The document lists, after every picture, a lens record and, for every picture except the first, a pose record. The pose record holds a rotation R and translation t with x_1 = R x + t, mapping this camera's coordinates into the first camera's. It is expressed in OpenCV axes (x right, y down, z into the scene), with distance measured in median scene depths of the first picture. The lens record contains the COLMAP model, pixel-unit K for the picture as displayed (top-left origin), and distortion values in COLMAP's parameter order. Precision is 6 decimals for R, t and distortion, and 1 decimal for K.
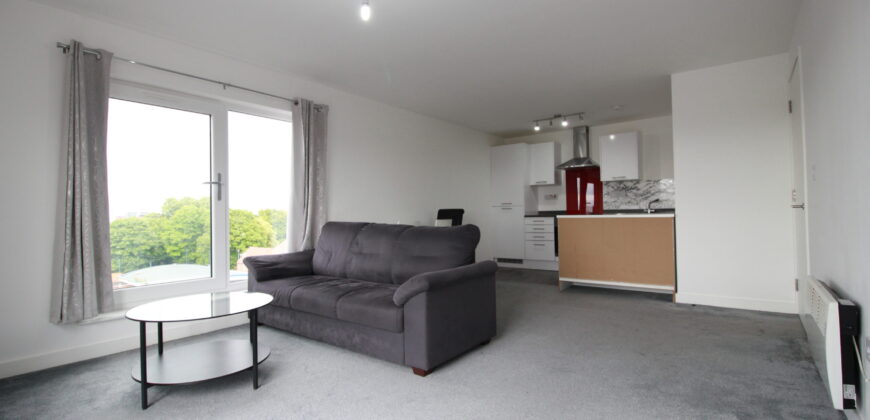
lens RADIAL K [[405.1, 0, 434.5], [0, 405.1, 210.3], [0, 0, 1]] dist [-0.005005, -0.000973]
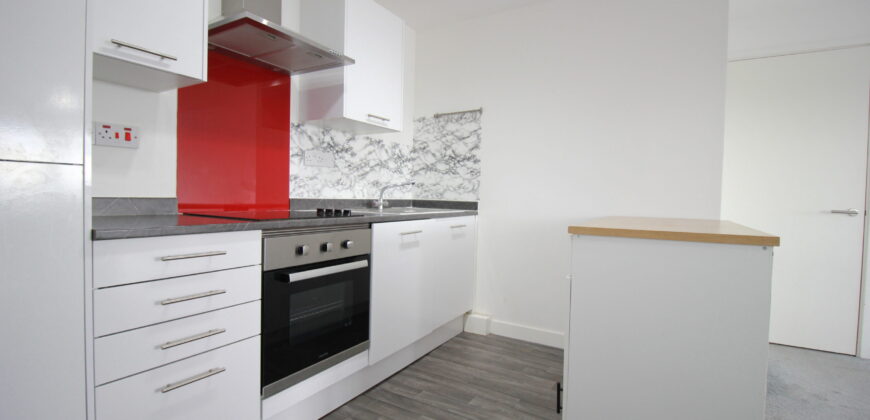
lens RADIAL K [[405.1, 0, 432.6], [0, 405.1, 206.4], [0, 0, 1]] dist [-0.005005, -0.000973]
pose [[-0.106412, -0.011637, 0.994254, 0.060414], [-0.032015, 0.999453, 0.008272, -0.001765], [-0.993807, -0.030951, -0.106726, 0.940758]]
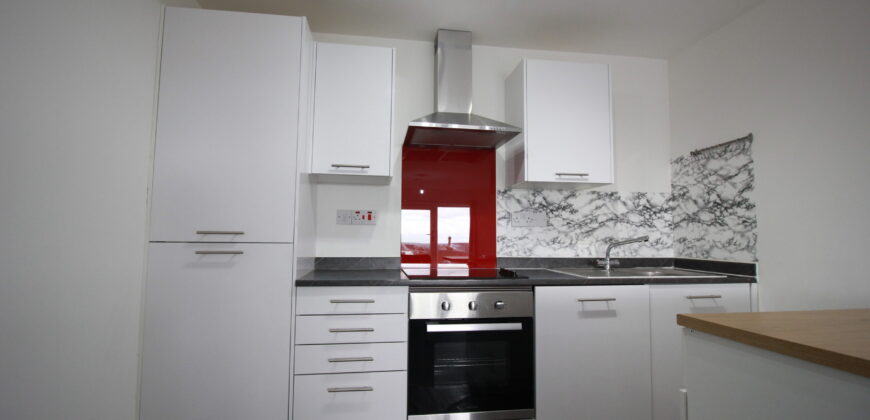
lens RADIAL K [[405.1, 0, 435.5], [0, 405.1, 207.9], [0, 0, 1]] dist [-0.005005, -0.000973]
pose [[0.702697, 0.073511, 0.707681, 0.100716], [-0.028419, 0.996754, -0.075319, -0.018539], [-0.710921, 0.032815, 0.702506, 0.789182]]
